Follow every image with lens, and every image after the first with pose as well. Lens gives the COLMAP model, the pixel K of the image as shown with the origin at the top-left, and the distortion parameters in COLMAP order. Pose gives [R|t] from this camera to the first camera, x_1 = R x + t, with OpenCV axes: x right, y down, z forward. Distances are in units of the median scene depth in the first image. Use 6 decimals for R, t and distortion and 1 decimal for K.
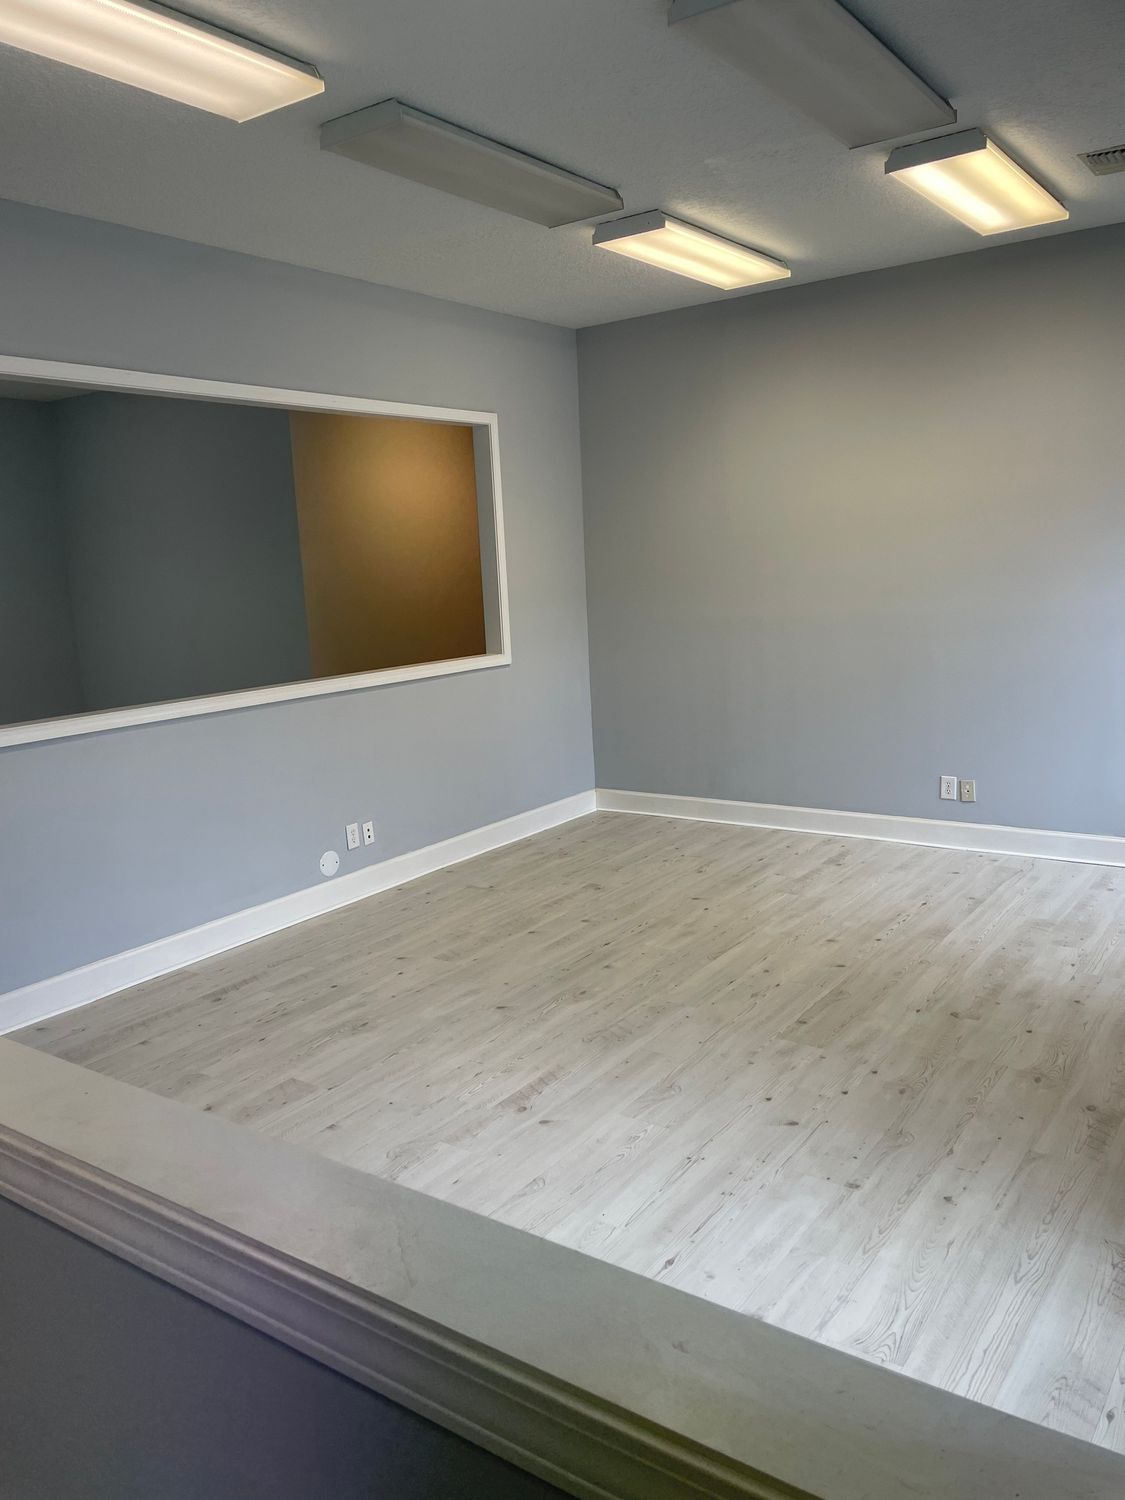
lens RADIAL K [[1144.4, 0, 562.7], [0, 1144.4, 750.1], [0, 0, 1]] dist [0.040425, -0.040046]
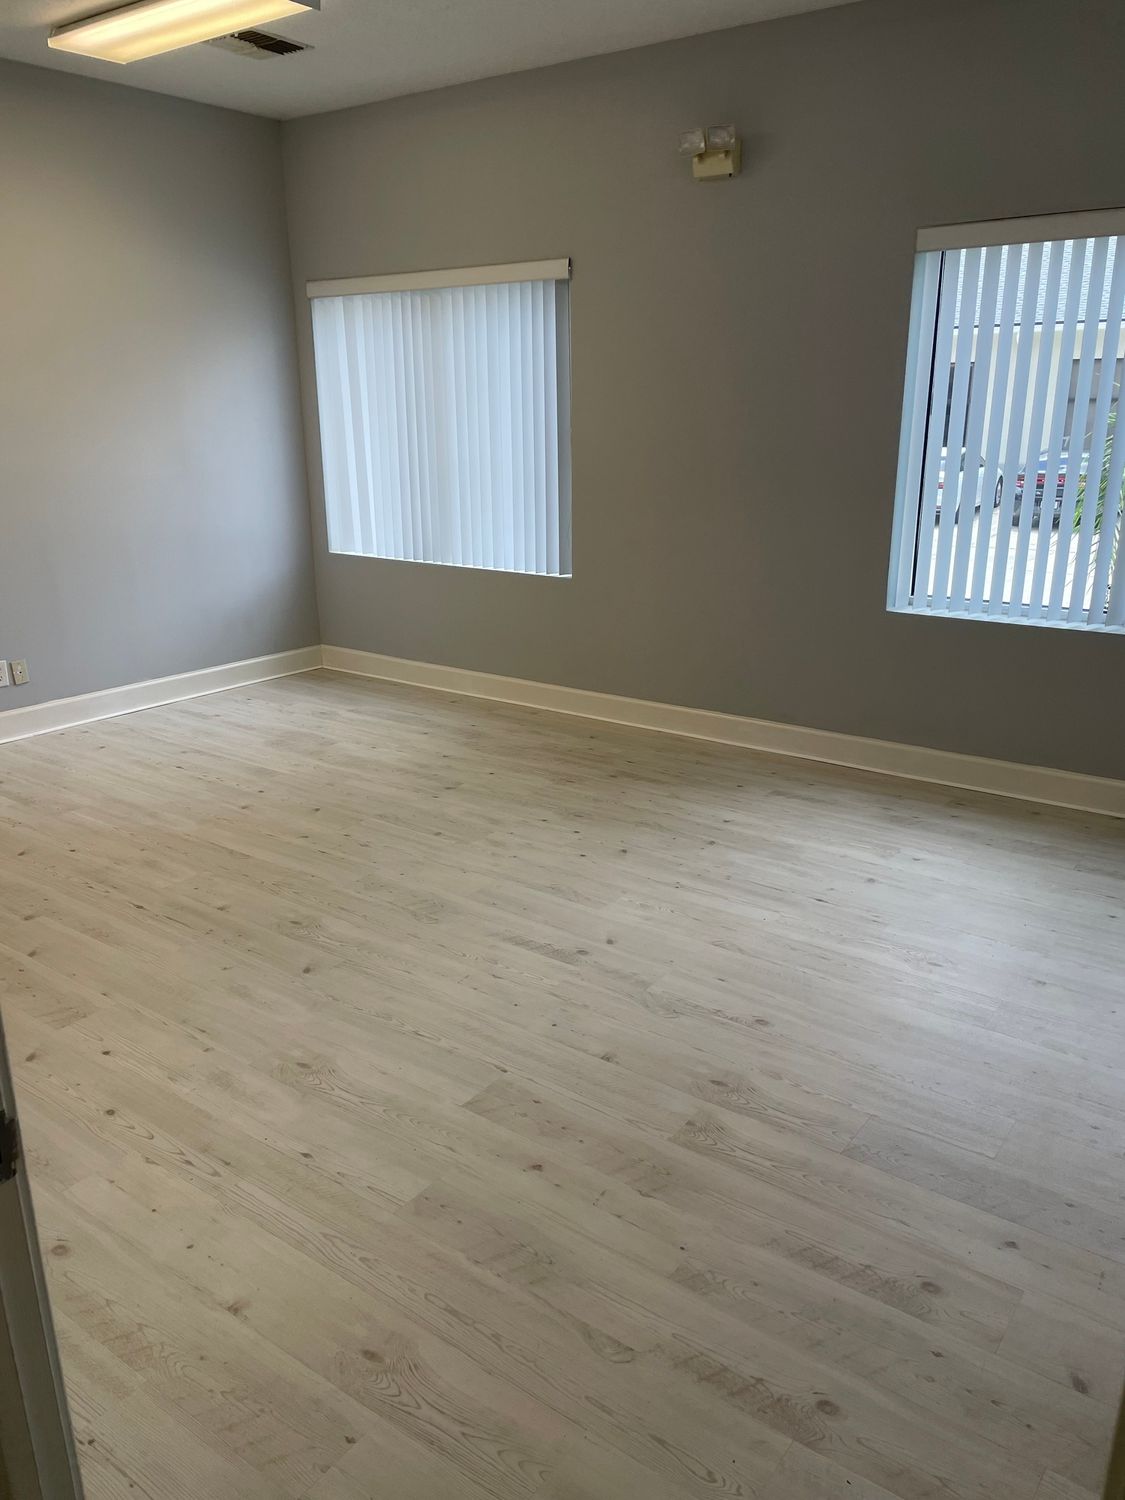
lens RADIAL K [[1144.4, 0, 562.6], [0, 1144.4, 753.7], [0, 0, 1]] dist [0.040425, -0.040046]
pose [[-0.006717, -0.245677, 0.969328, -0.746393], [0.167581, 0.955365, 0.243300, -0.071653], [-0.985835, 0.164076, 0.034754, 0.756355]]
